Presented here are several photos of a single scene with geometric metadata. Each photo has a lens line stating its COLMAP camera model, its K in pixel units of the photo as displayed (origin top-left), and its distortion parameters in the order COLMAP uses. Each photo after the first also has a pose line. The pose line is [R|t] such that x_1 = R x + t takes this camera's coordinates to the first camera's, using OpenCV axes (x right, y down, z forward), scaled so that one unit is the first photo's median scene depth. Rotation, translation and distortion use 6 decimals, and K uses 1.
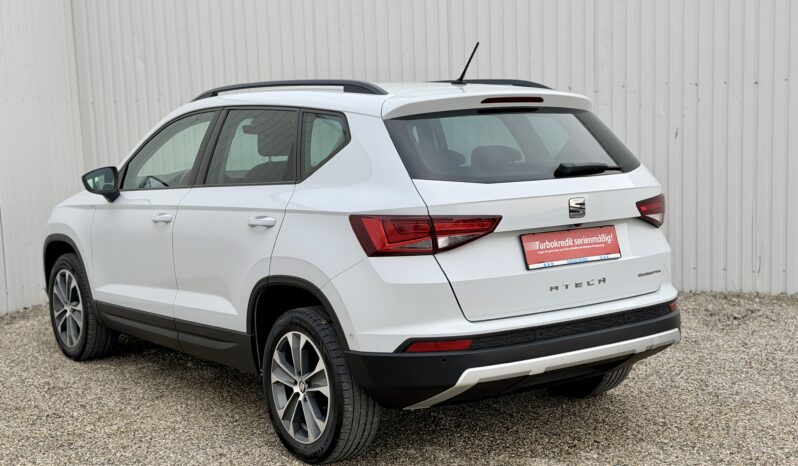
lens RADIAL K [[1079.7, 0, 399.8], [0, 1079.7, 214.1], [0, 0, 1]] dist [0.104710, -0.040241]
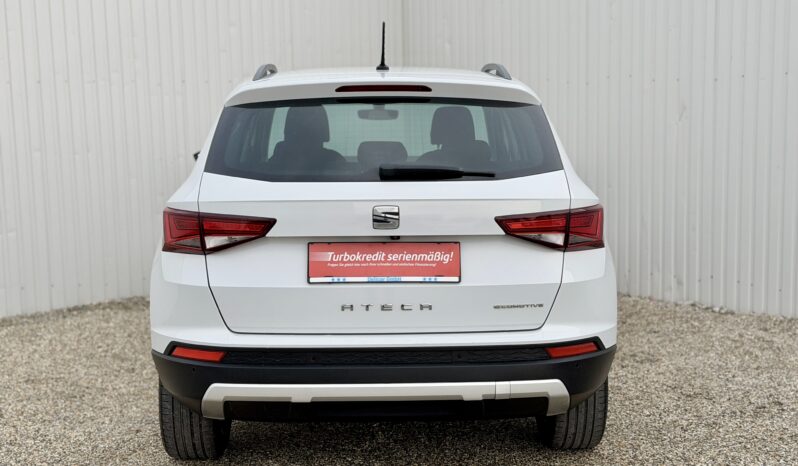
lens RADIAL K [[1079.7, 0, 399.8], [0, 1079.7, 214.1], [0, 0, 1]] dist [0.104710, -0.040241]
pose [[0.831943, 0.077340, -0.549445, 0.595288], [-0.067826, 0.996987, 0.037638, -0.038159], [0.550700, 0.005954, 0.834682, 0.280969]]
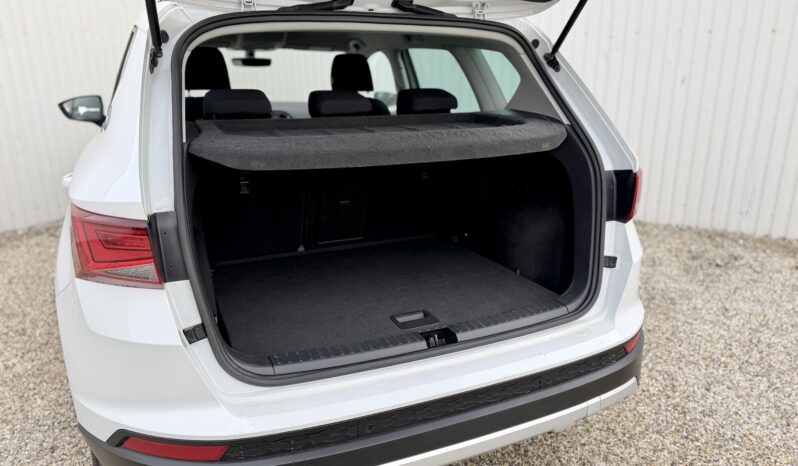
lens RADIAL K [[572.7, 0, 399.0], [0, 572.7, 233.0], [0, 0, 1]] dist [-0.002482, 0.000838]
pose [[0.978261, 0.081277, -0.190787, 0.176762], [-0.042431, 0.978981, 0.199489, -0.047109], [0.202991, -0.187057, 0.961147, 0.660482]]
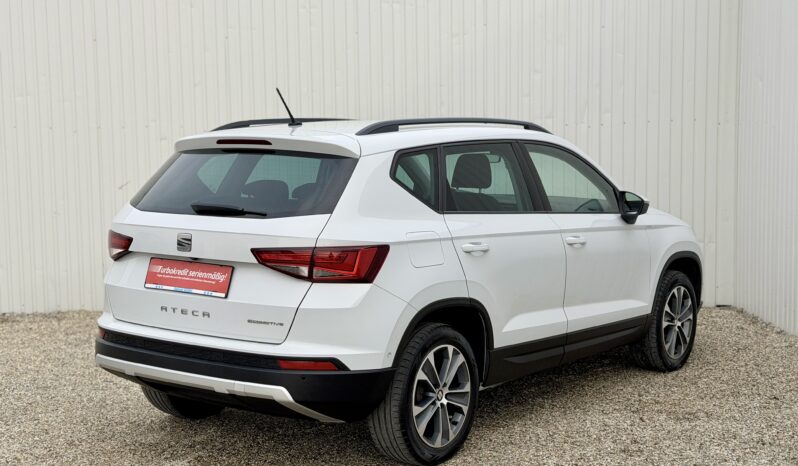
lens RADIAL K [[1064.0, 0, 398.3], [0, 1064.0, 271.0], [0, 0, 1]] dist [0.273334, 0.000001]
pose [[0.295390, 0.139932, -0.945073, 1.180305], [-0.101502, 0.988213, 0.114595, -0.115794], [0.949969, 0.062076, 0.306112, 0.817462]]
